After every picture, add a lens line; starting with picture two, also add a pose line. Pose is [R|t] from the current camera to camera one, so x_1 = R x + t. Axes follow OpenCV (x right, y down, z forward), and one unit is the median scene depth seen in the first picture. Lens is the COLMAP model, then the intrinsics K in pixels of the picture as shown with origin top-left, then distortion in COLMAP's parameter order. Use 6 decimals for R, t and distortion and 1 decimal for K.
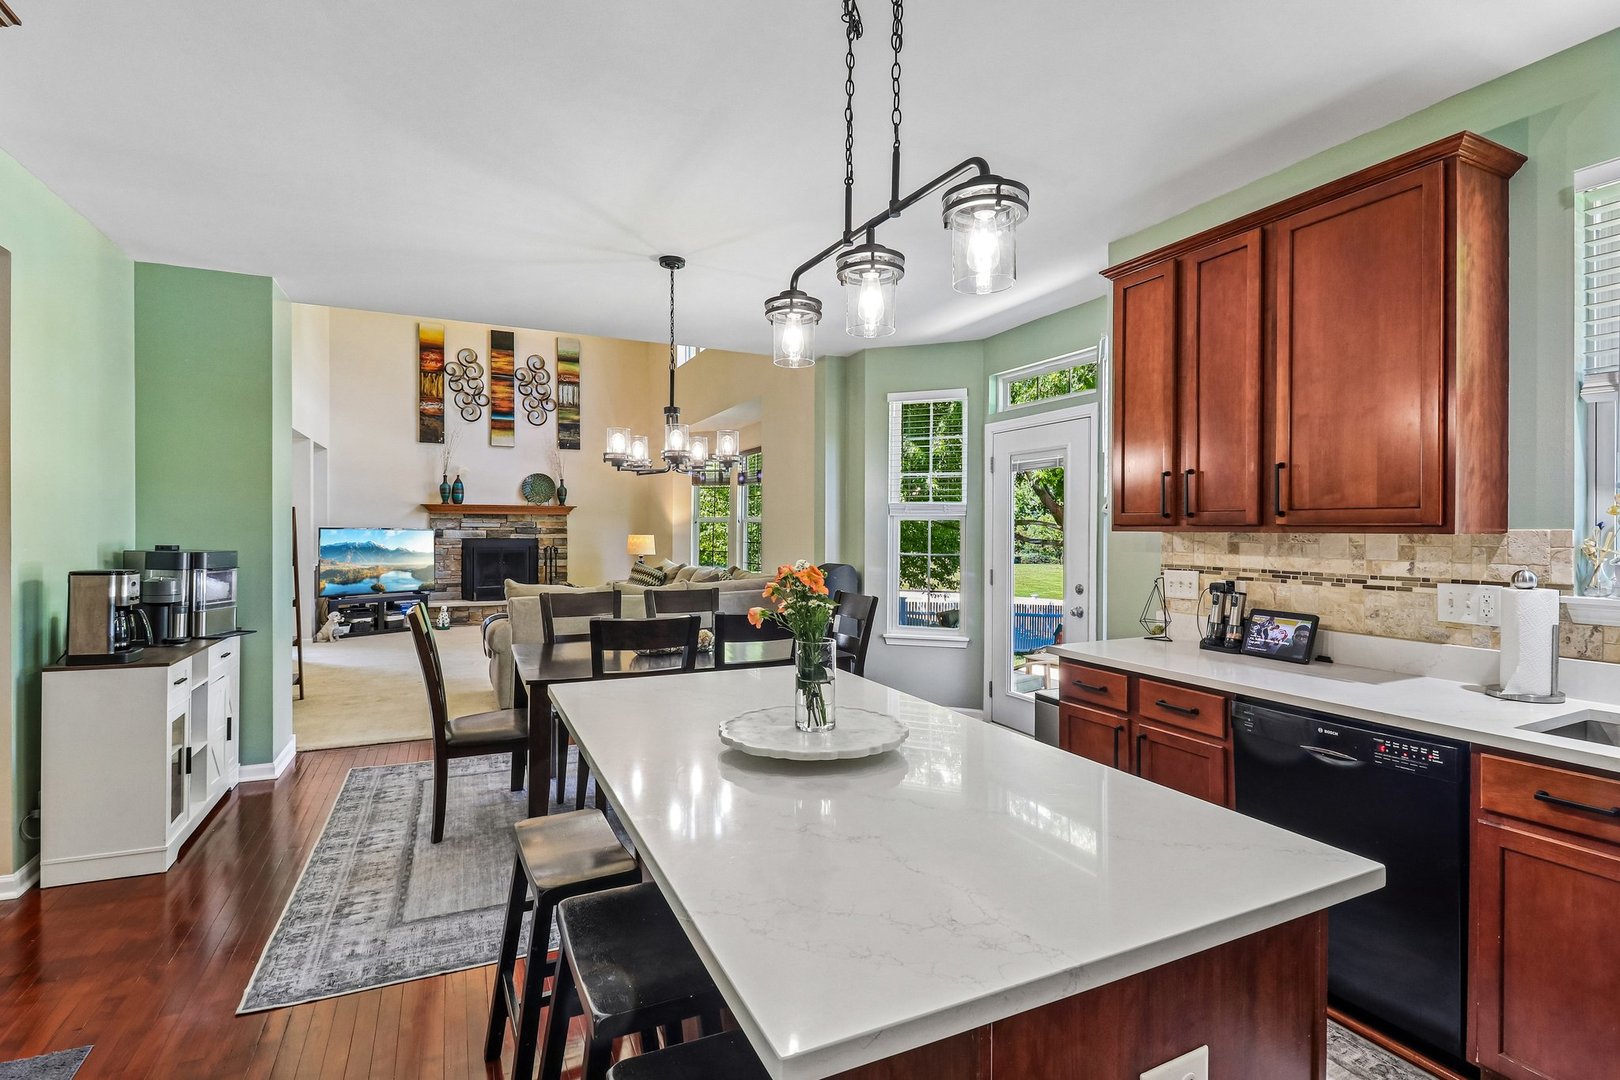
lens RADIAL K [[770.0, 0, 829.5], [0, 770.0, 546.8], [0, 0, 1]] dist [-0.002030, -0.005620]
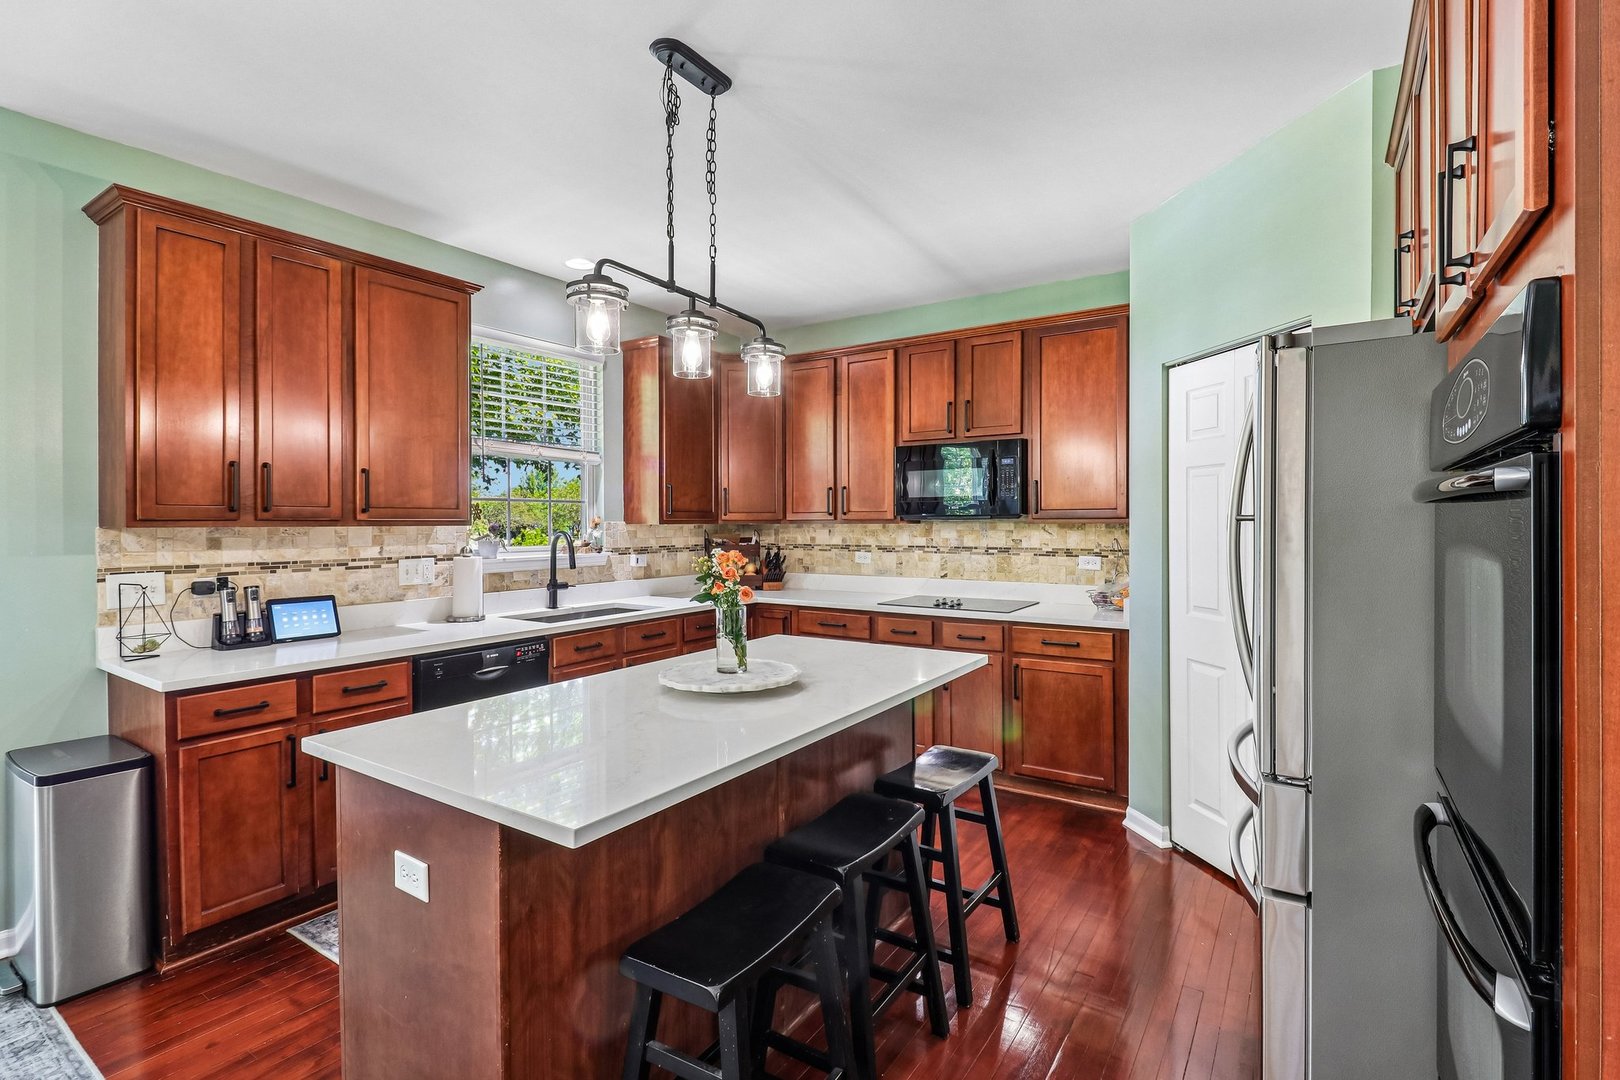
lens RADIAL K [[770.0, 0, 800.7], [0, 770.0, 529.6], [0, 0, 1]] dist [-0.002030, -0.005620]
pose [[-0.504895, -0.008951, 0.863135, -0.199898], [0.024353, 0.999400, 0.024610, -0.006350], [-0.862837, 0.033445, -0.504374, 0.253607]]
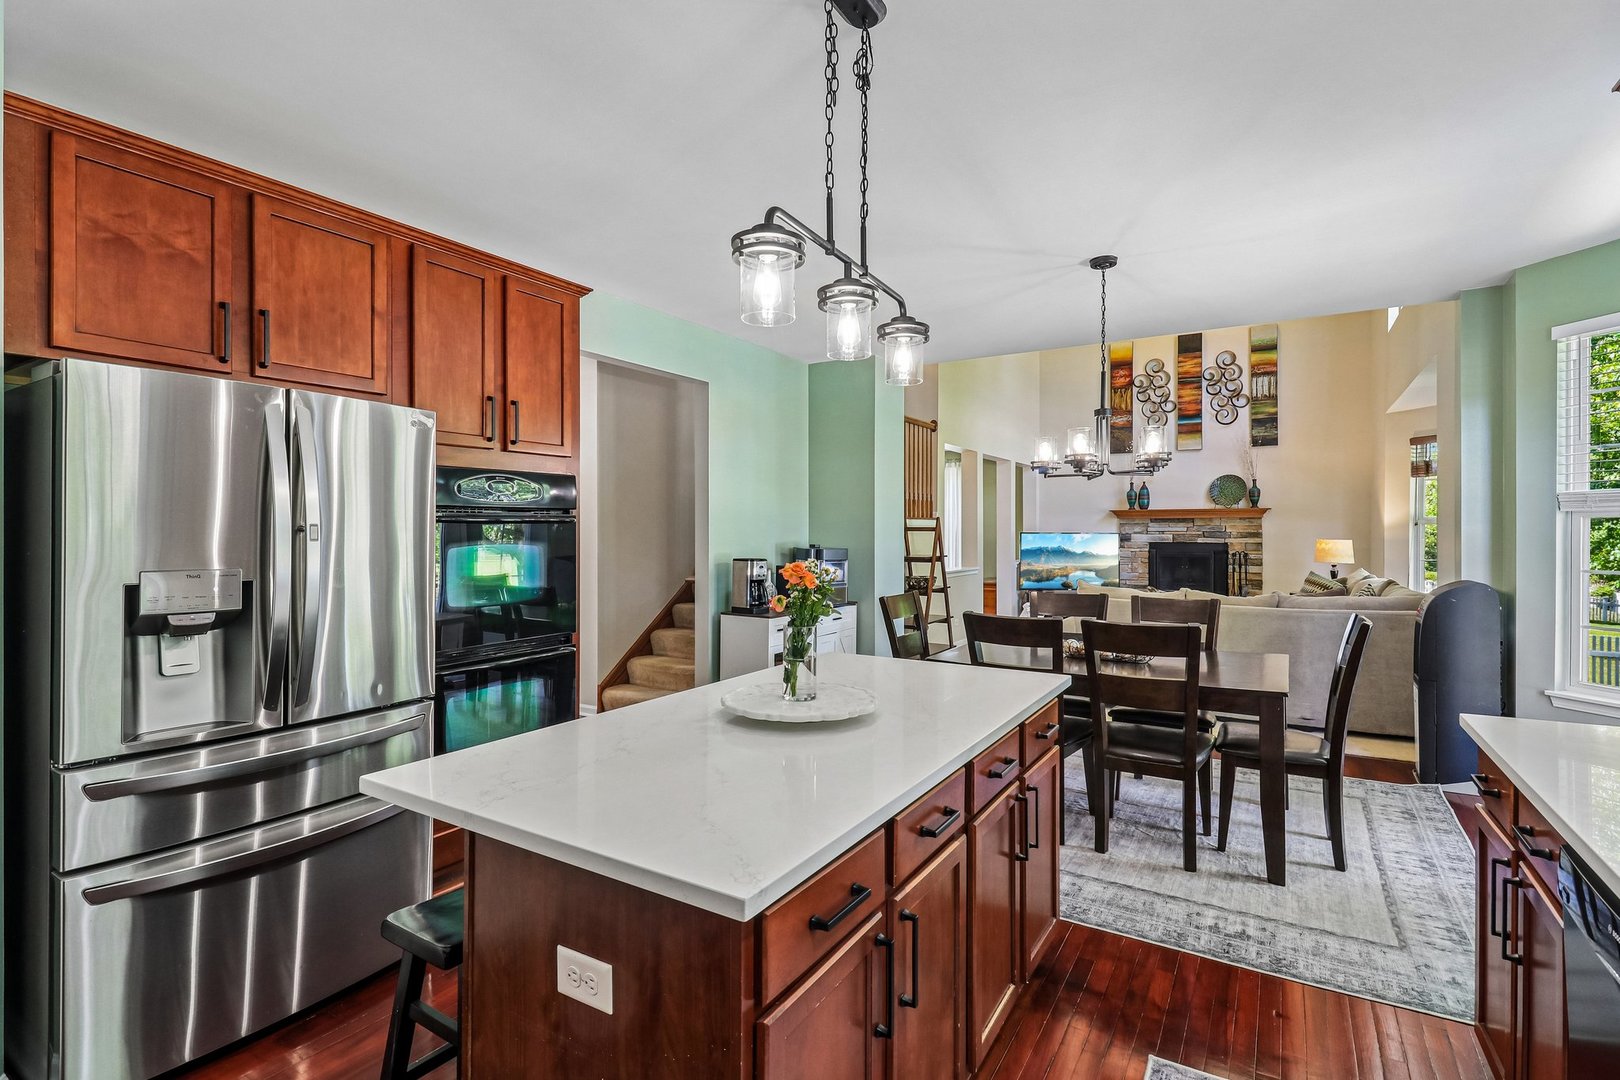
lens RADIAL K [[770.0, 0, 804.3], [0, 770.0, 540.3], [0, 0, 1]] dist [-0.002030, -0.005620]
pose [[0.530067, 0.004705, -0.847943, 0.162149], [-0.016658, 0.999849, -0.004865, -0.000959], [0.847792, 0.016704, 0.530065, 0.059571]]
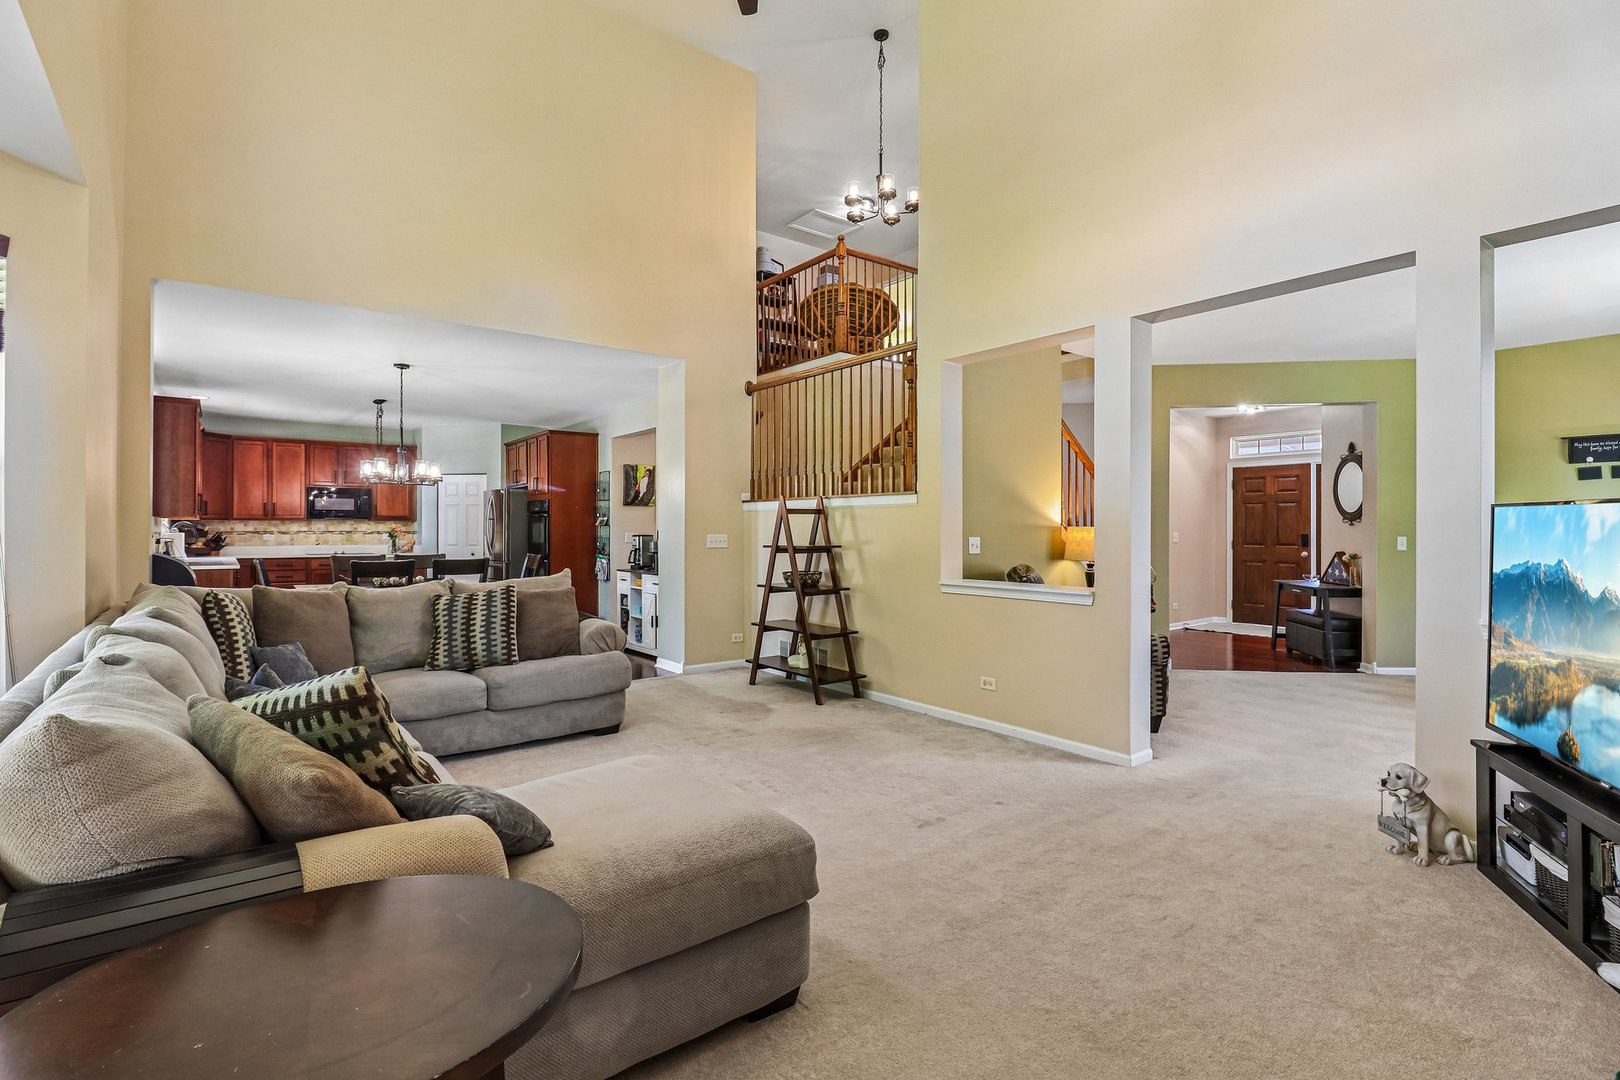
lens RADIAL K [[770.0, 0, 804.7], [0, 770.0, 519.0], [0, 0, 1]] dist [-0.002030, -0.005620]
pose [[-0.979114, -0.003624, -0.203278, -0.281477], [-0.006923, 0.999856, 0.015520, -0.019984], [0.203193, 0.016604, -0.978998, 1.110547]]
